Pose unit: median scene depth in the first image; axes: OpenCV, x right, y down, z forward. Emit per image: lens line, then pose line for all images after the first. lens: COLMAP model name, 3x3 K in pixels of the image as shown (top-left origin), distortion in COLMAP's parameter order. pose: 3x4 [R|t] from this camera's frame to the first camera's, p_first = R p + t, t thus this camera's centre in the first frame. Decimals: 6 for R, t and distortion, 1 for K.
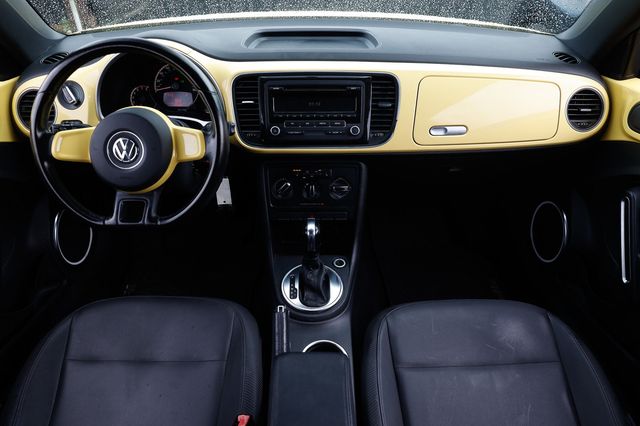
lens RADIAL K [[432.4, 0, 315.8], [0, 432.4, 210.6], [0, 0, 1]] dist [-0.089673, 0.058854]
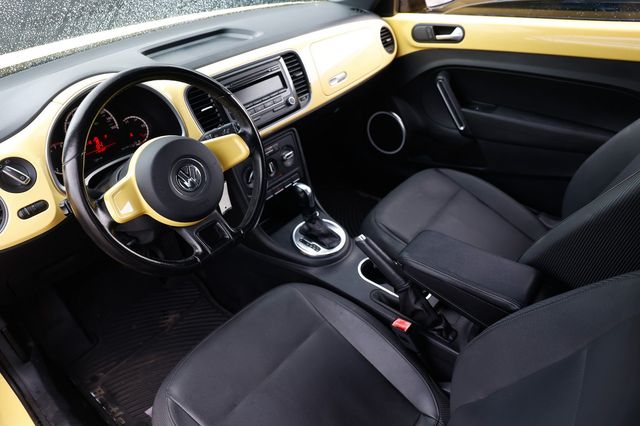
lens RADIAL K [[432.4, 0, 319.7], [0, 432.4, 206.2], [0, 0, 1]] dist [-0.089673, 0.058854]
pose [[0.639607, -0.463031, 0.613600, -0.724219], [0.463639, 0.869066, 0.172519, -0.101273], [-0.613141, 0.174145, 0.770540, 0.082463]]
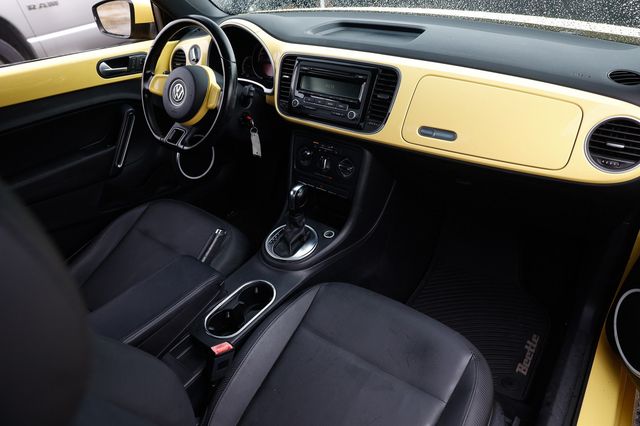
lens RADIAL K [[432.4, 0, 318.1], [0, 432.4, 212.1], [0, 0, 1]] dist [-0.089673, 0.058854]
pose [[0.794060, 0.301090, -0.528028, 0.666799], [-0.298265, 0.949929, 0.093127, -0.028507], [0.529629, 0.083544, 0.844105, 0.056802]]
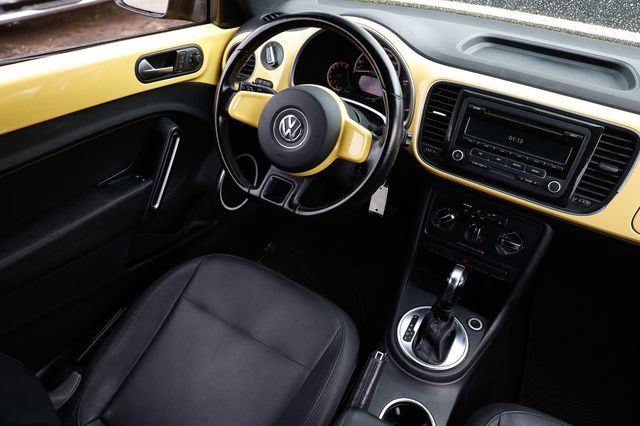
lens RADIAL K [[432.4, 0, 317.6], [0, 432.4, 213.0], [0, 0, 1]] dist [-0.089673, 0.058854]
pose [[0.855494, 0.361016, -0.371210, 0.024145], [-0.343799, 0.932078, 0.114159, -0.079308], [0.387210, 0.029960, 0.921505, 0.115188]]
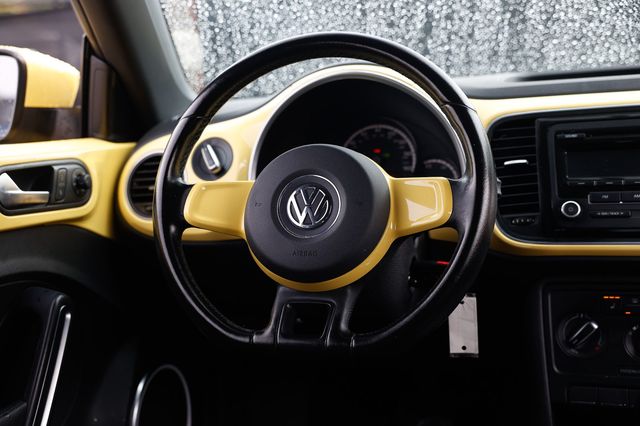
lens RADIAL K [[776.1, 0, 315.2], [0, 776.1, 207.1], [0, 0, 1]] dist [0.065029, 0.000000]
pose [[0.957234, -0.012418, -0.289048, -0.116001], [-0.104410, 0.916922, -0.385165, 0.208972], [0.269817, 0.398872, 0.876413, 0.082174]]
